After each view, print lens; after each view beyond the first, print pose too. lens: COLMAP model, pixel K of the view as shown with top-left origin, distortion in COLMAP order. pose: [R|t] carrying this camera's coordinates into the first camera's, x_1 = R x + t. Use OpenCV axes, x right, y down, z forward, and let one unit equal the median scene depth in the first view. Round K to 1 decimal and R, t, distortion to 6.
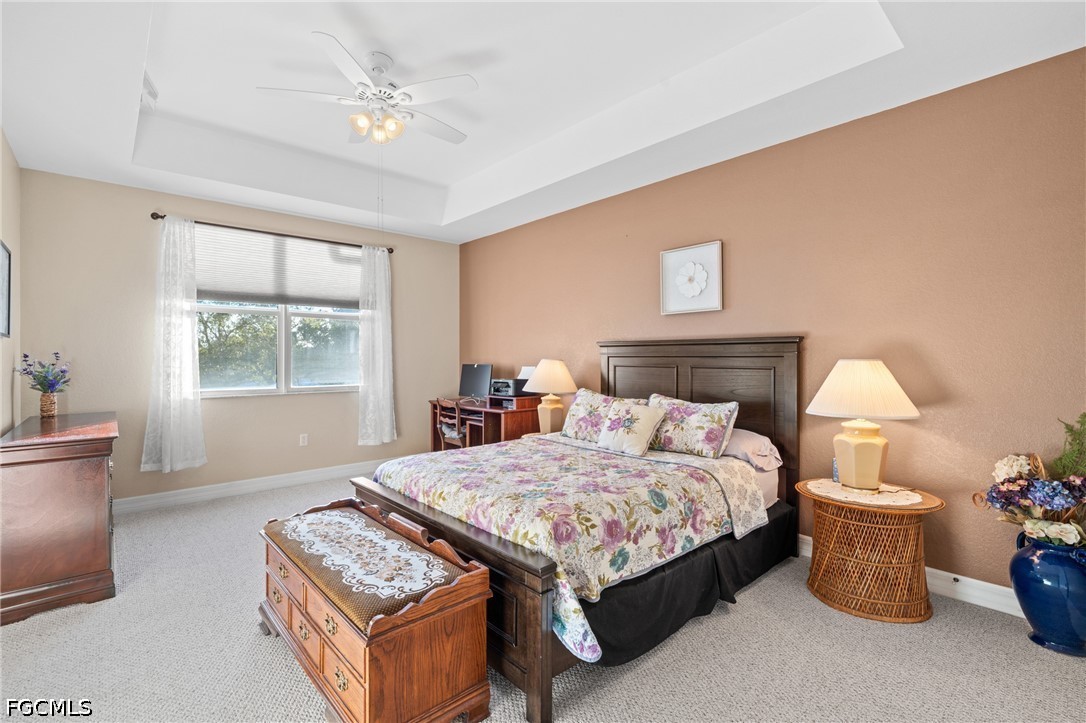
lens RADIAL K [[492.2, 0, 534.4], [0, 492.2, 359.8], [0, 0, 1]] dist [-0.009295, 0.004009]
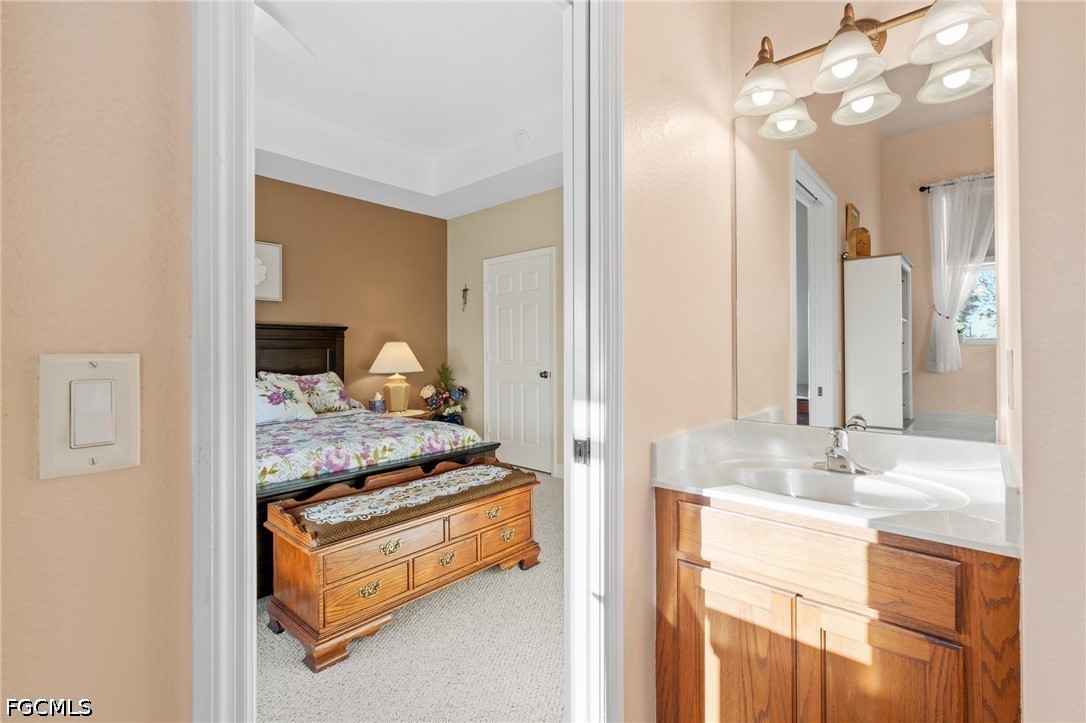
lens RADIAL K [[492.2, 0, 552.2], [0, 492.2, 347.8], [0, 0, 1]] dist [-0.009295, 0.004009]
pose [[-0.129697, 0.008336, 0.991519, -1.375062], [0.010214, 0.999923, -0.007070, 0.045317], [-0.991501, 0.009211, -0.129772, 0.736616]]
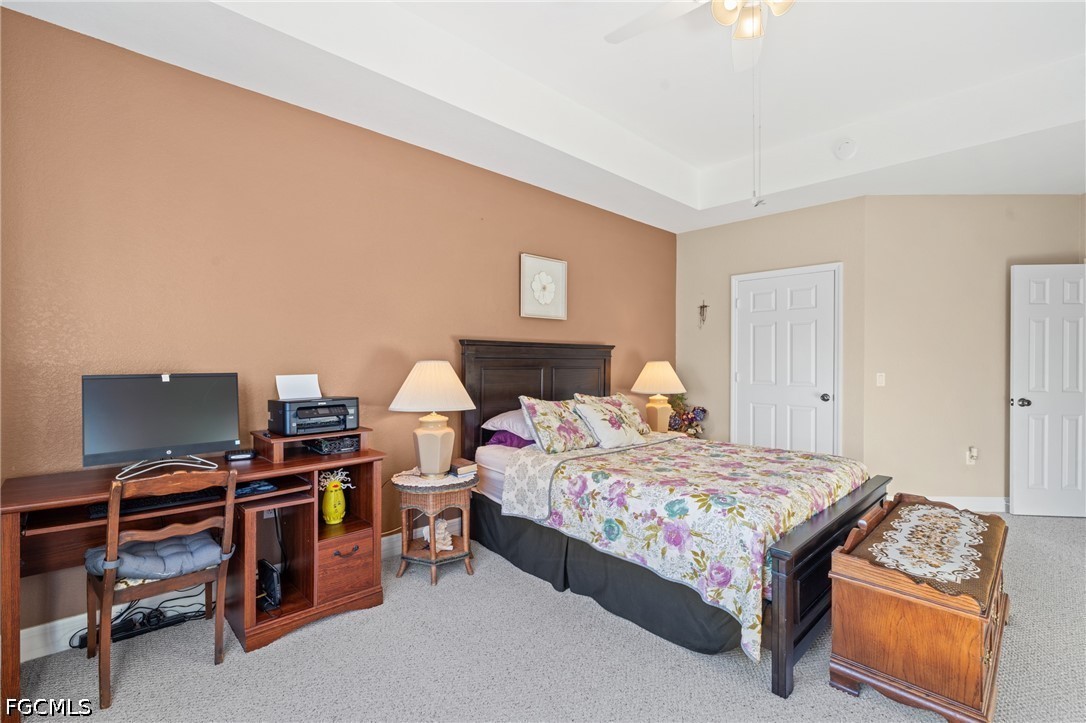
lens RADIAL K [[492.2, 0, 542.2], [0, 492.2, 358.7], [0, 0, 1]] dist [-0.009295, 0.004009]
pose [[-0.042092, 0.001954, 0.999112, -1.223704], [-0.000111, 0.999998, -0.001960, -0.006232], [-0.999114, -0.000193, -0.042092, 1.661801]]
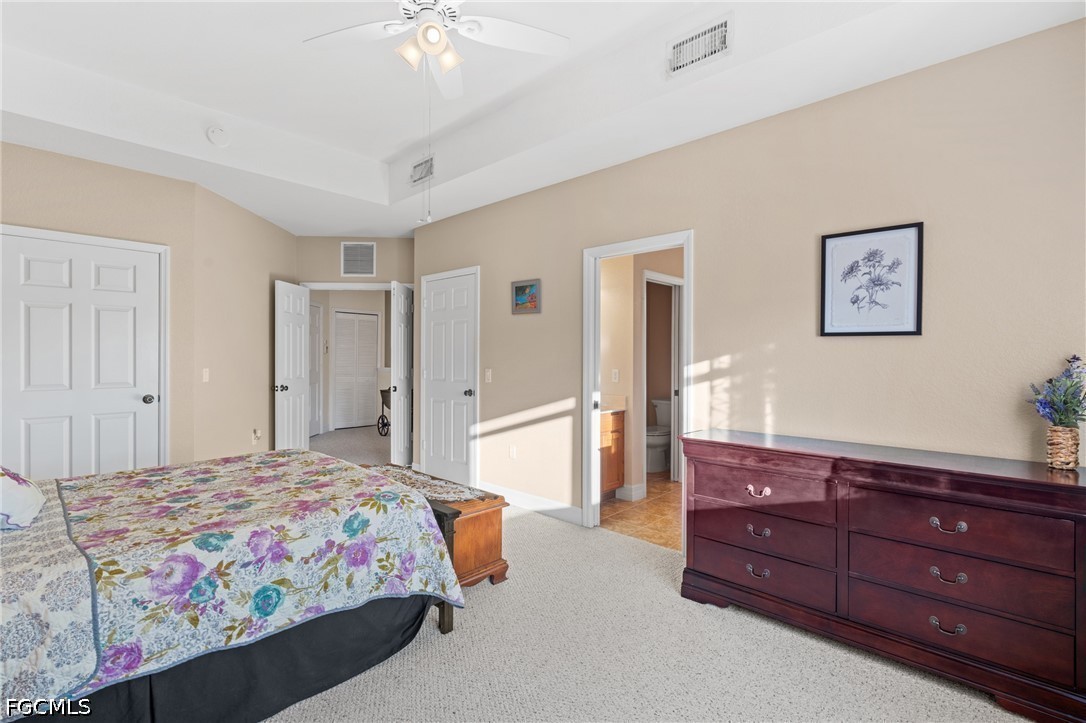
lens RADIAL K [[492.2, 0, 550.0], [0, 492.2, 351.9], [0, 0, 1]] dist [-0.009295, 0.004009]
pose [[-0.993583, -0.006694, -0.112908, -0.528151], [-0.006109, 0.999966, -0.005524, -0.015679], [0.112942, -0.004799, -0.993590, 2.242911]]
